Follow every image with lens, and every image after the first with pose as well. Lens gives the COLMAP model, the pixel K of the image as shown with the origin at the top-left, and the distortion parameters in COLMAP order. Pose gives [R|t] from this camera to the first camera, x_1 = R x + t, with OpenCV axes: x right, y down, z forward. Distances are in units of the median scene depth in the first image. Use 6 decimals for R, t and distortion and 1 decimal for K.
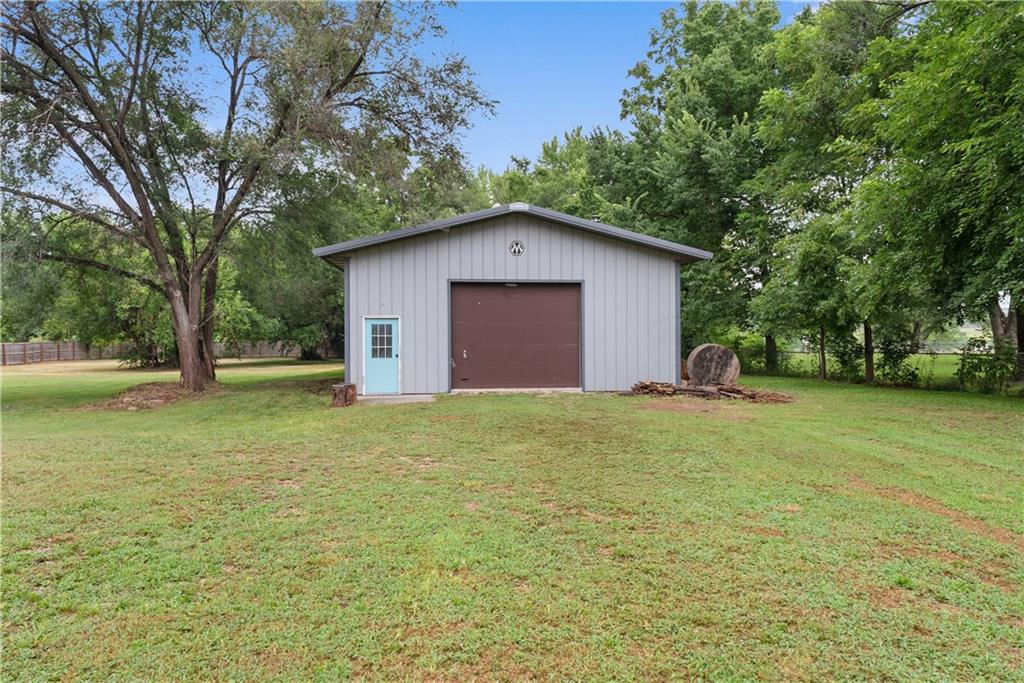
lens RADIAL K [[716.6, 0, 510.8], [0, 716.6, 339.2], [0, 0, 1]] dist [0.003807, 0.000664]
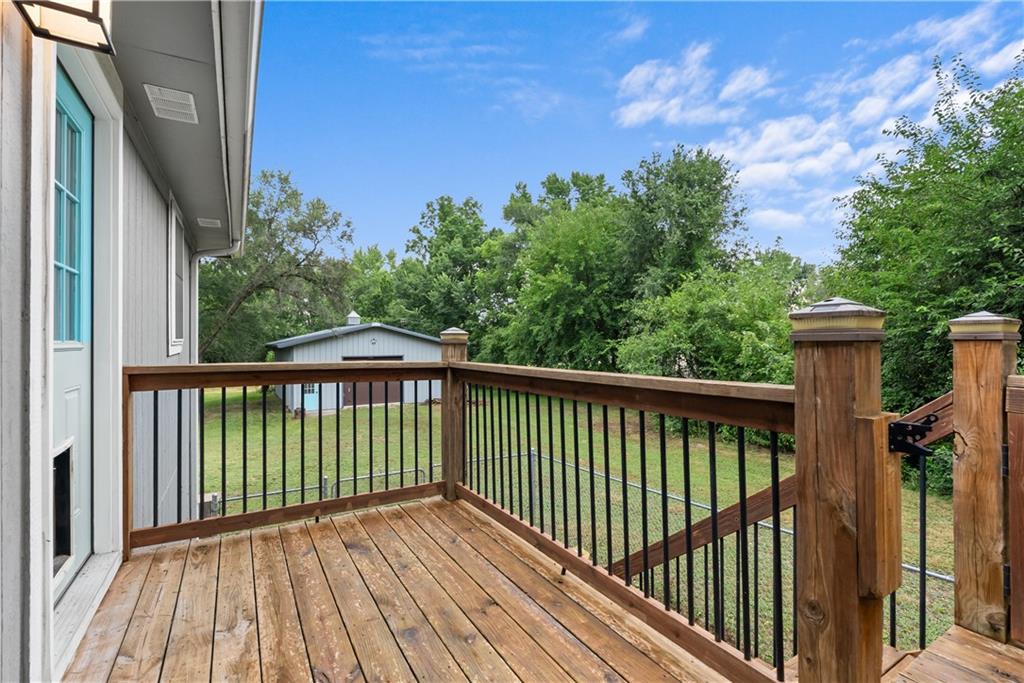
lens RADIAL K [[467.5, 0, 513.9], [0, 467.5, 343.8], [0, 0, 1]] dist [0.000739, 0.000280]
pose [[0.910901, -0.003418, 0.412610, -0.156421], [0.005302, 0.999980, -0.003422, -0.090541], [-0.412590, 0.005305, 0.910901, -0.409812]]
